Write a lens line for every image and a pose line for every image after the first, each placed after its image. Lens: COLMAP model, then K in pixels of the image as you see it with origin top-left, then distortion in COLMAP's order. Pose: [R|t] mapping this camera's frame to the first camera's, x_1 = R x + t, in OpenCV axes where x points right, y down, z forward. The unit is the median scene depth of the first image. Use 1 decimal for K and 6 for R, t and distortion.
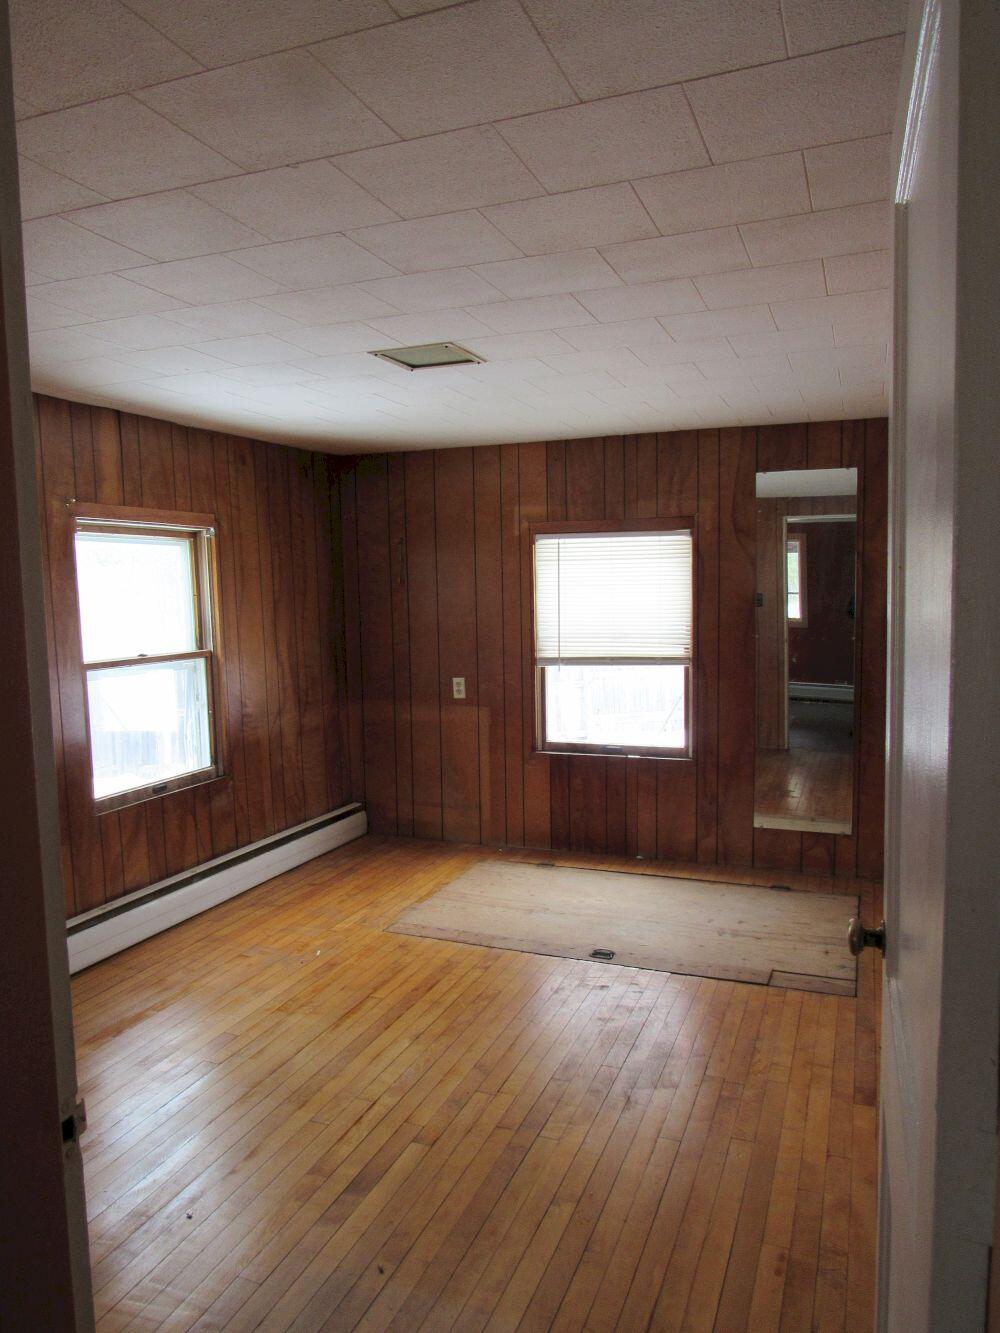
lens RADIAL K [[934.7, 0, 530.2], [0, 934.7, 690.9], [0, 0, 1]] dist [-0.097469, 0.002393]
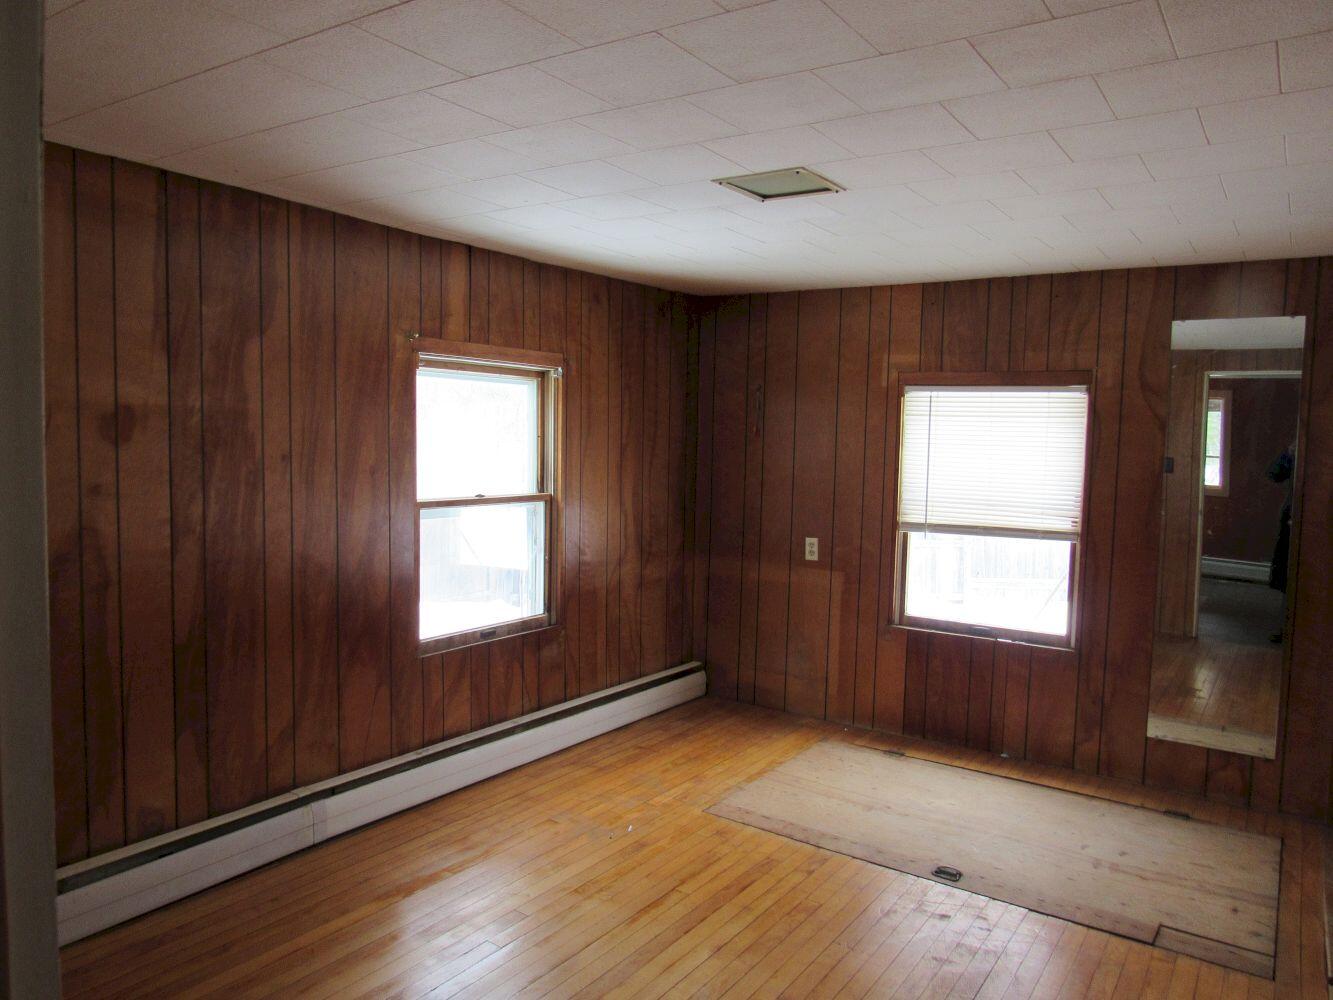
lens RADIAL K [[946.9, 0, 671.9], [0, 946.9, 502.7], [0, 0, 1]] dist [-0.069572, 0.037873]
pose [[0.967584, 0.058280, -0.245734, 0.019902], [-0.067147, 0.997354, -0.027856, -0.015617], [0.243460, 0.043453, 0.968937, 0.071321]]
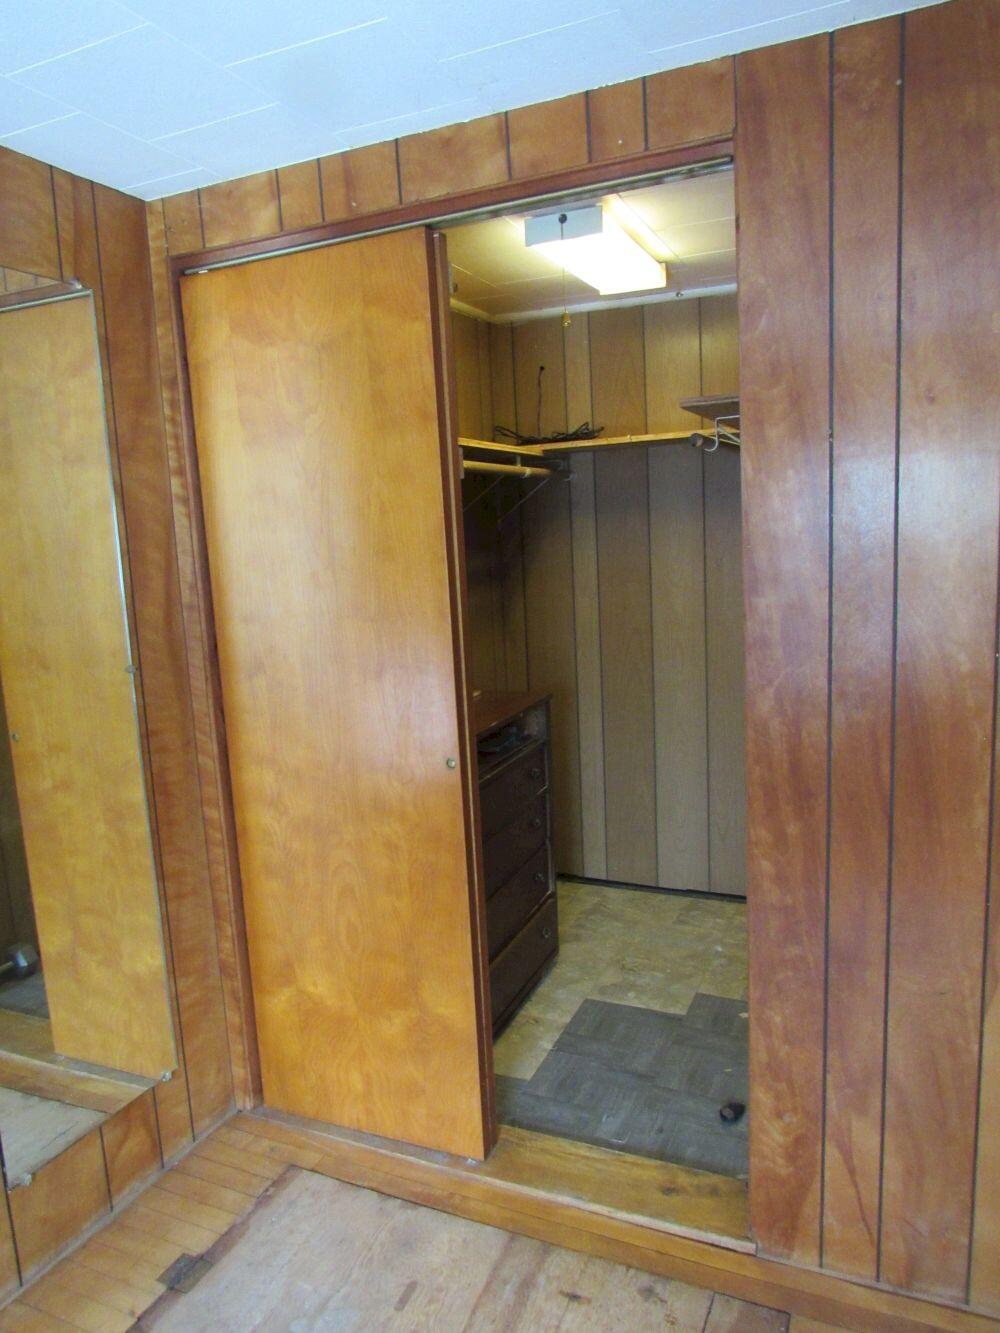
lens RADIAL K [[946.9, 0, 500.0], [0, 946.9, 666.5], [0, 0, 1]] dist [-0.069572, 0.037873]
pose [[0.083846, -0.147024, 0.985573, -0.103238], [0.155164, 0.978918, 0.132831, -0.102625], [-0.984324, 0.141788, 0.104891, 0.862230]]
